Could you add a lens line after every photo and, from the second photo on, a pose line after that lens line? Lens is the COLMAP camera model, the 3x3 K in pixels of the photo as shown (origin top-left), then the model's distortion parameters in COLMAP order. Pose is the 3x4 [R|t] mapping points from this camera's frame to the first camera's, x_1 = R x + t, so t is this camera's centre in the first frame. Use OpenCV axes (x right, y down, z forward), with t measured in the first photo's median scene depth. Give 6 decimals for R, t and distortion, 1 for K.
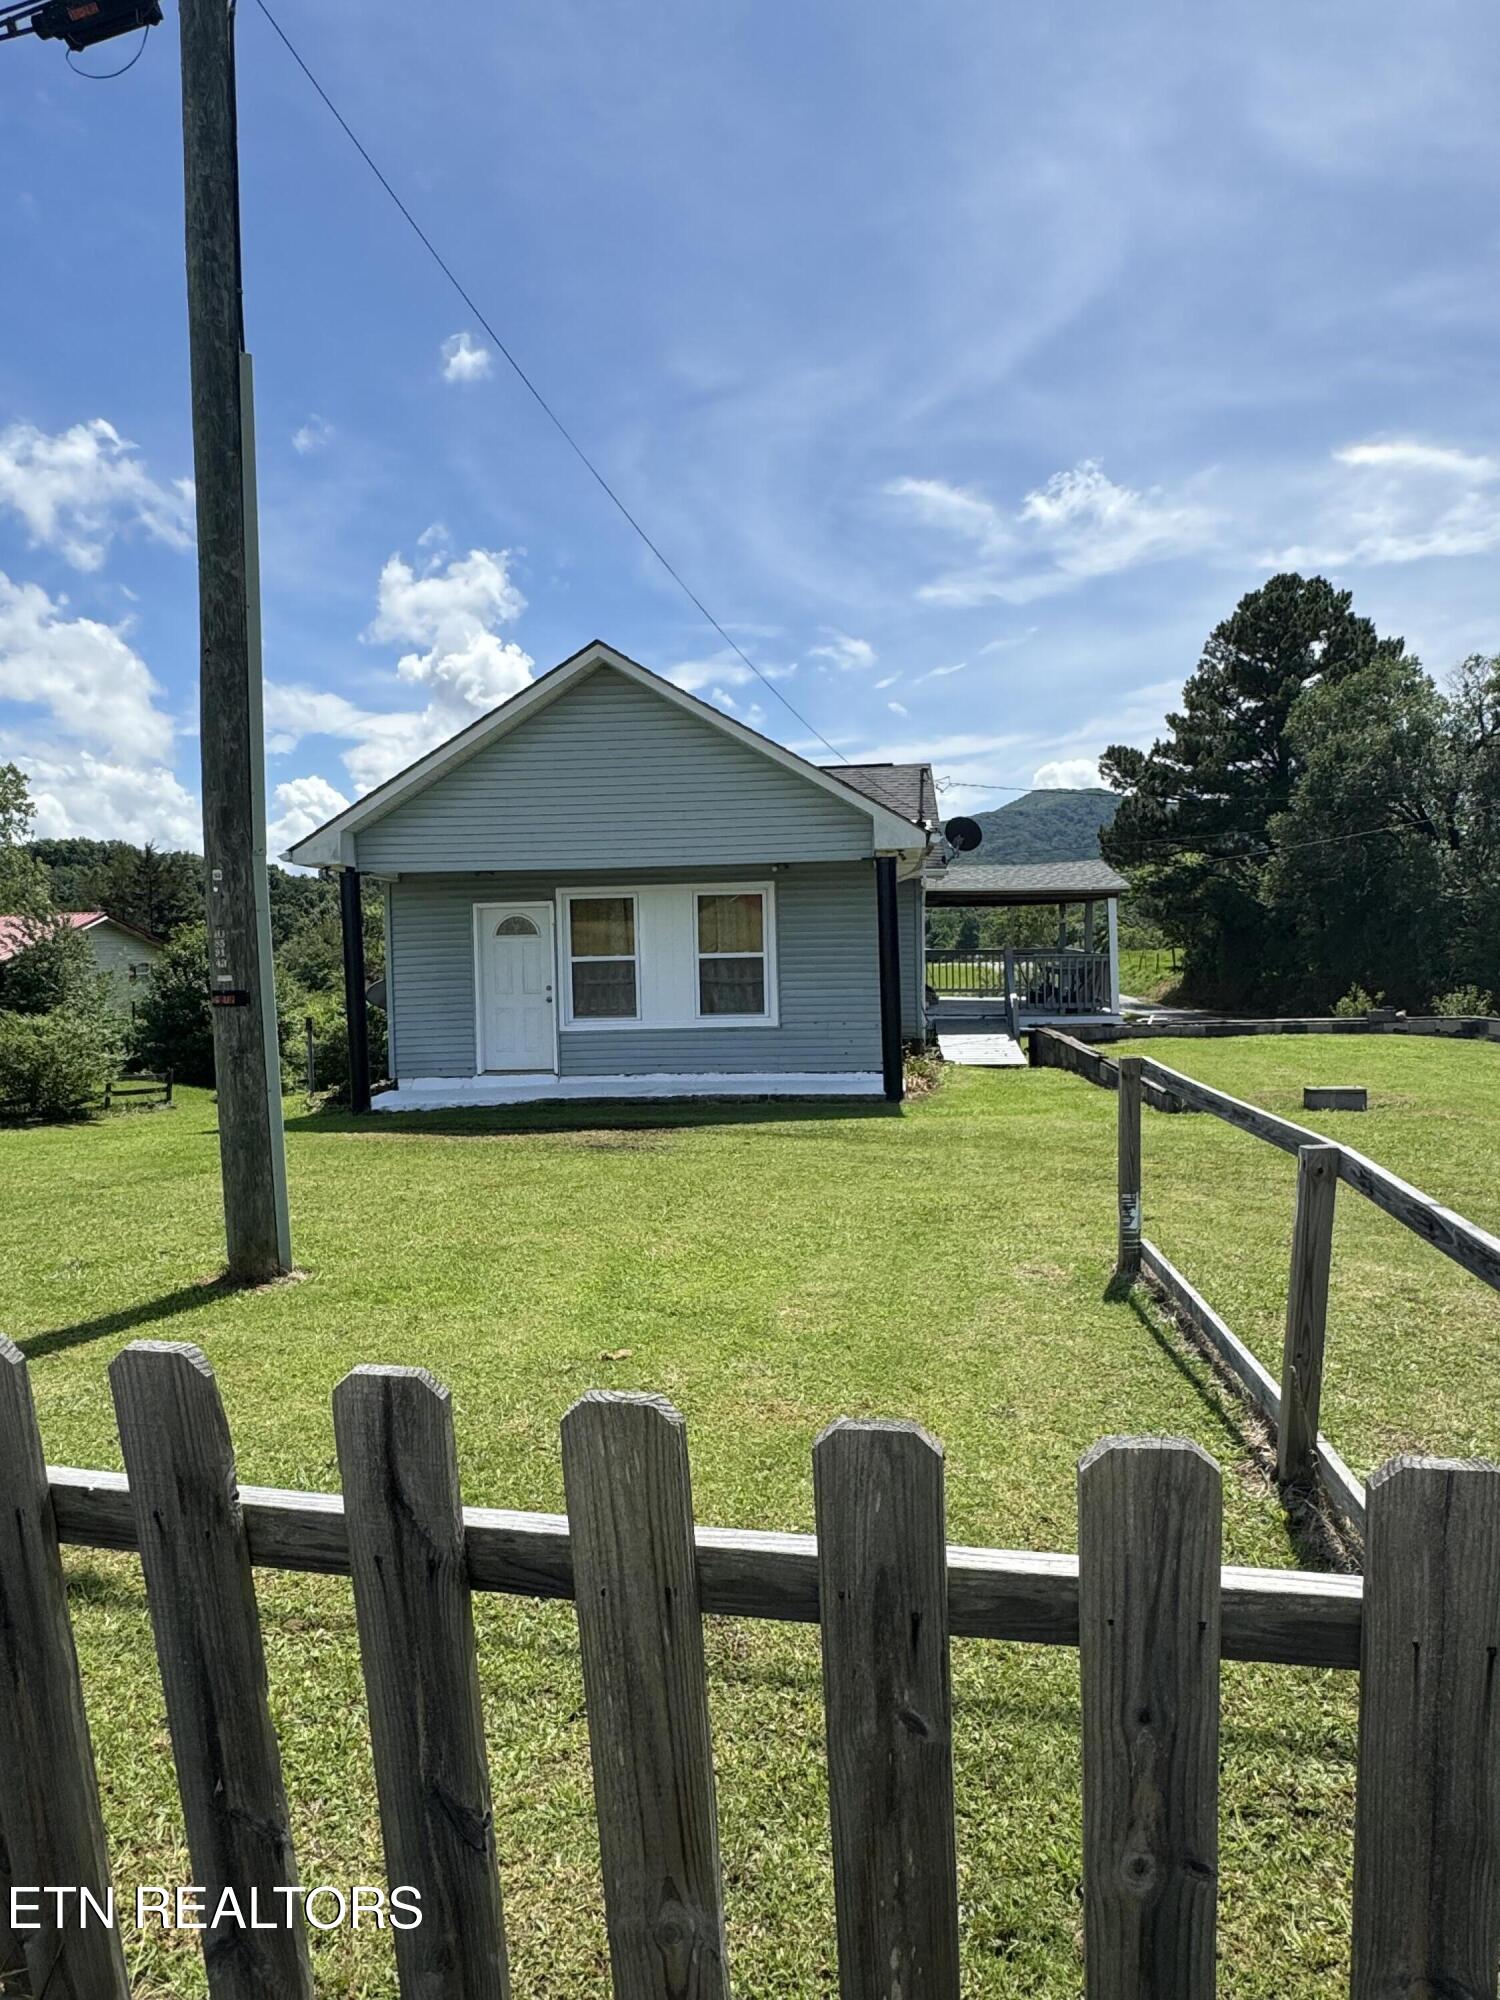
lens RADIAL K [[1259.0, 0, 766.3], [0, 1259.0, 992.5], [0, 0, 1]] dist [-0.019460, 0.002335]
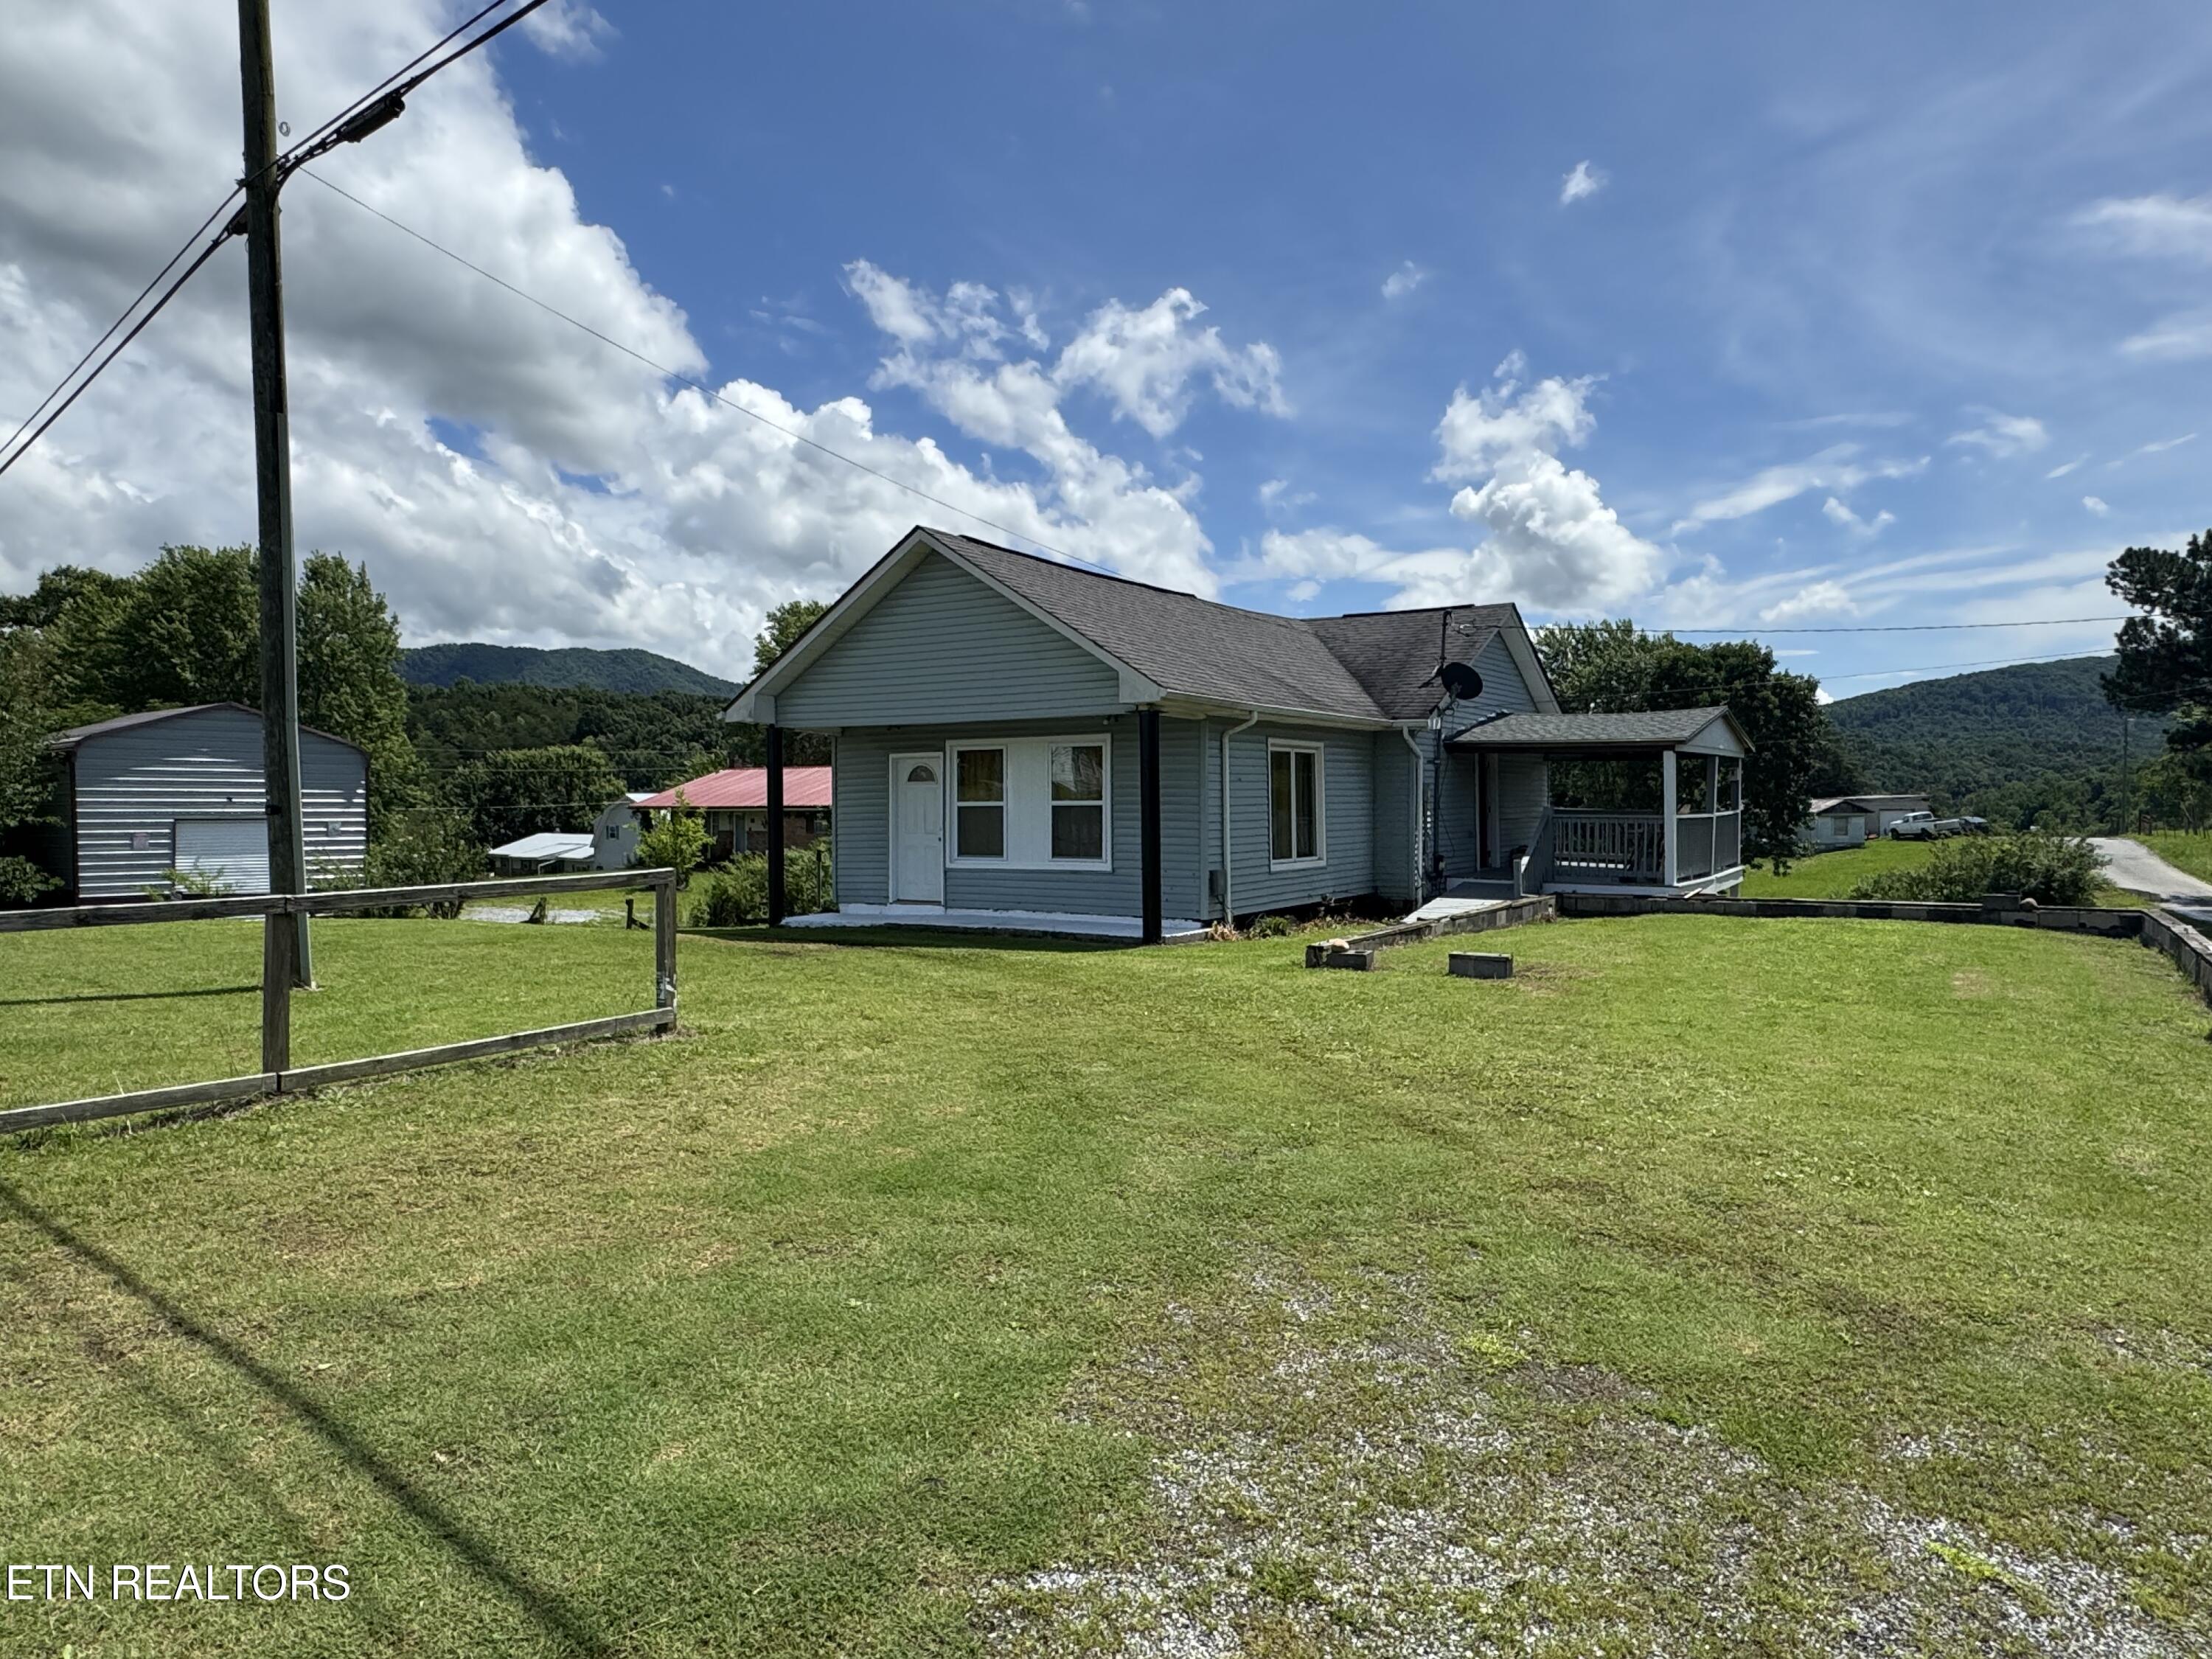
lens RADIAL K [[1392.5, 0, 1115.3], [0, 1392.5, 822.0], [0, 0, 1]] dist [-0.019460, 0.002335]
pose [[0.875820, 0.025185, -0.481980, 0.566127], [-0.036947, 0.999206, -0.014927, 0.003062], [0.481222, 0.030882, 0.876055, -0.017033]]
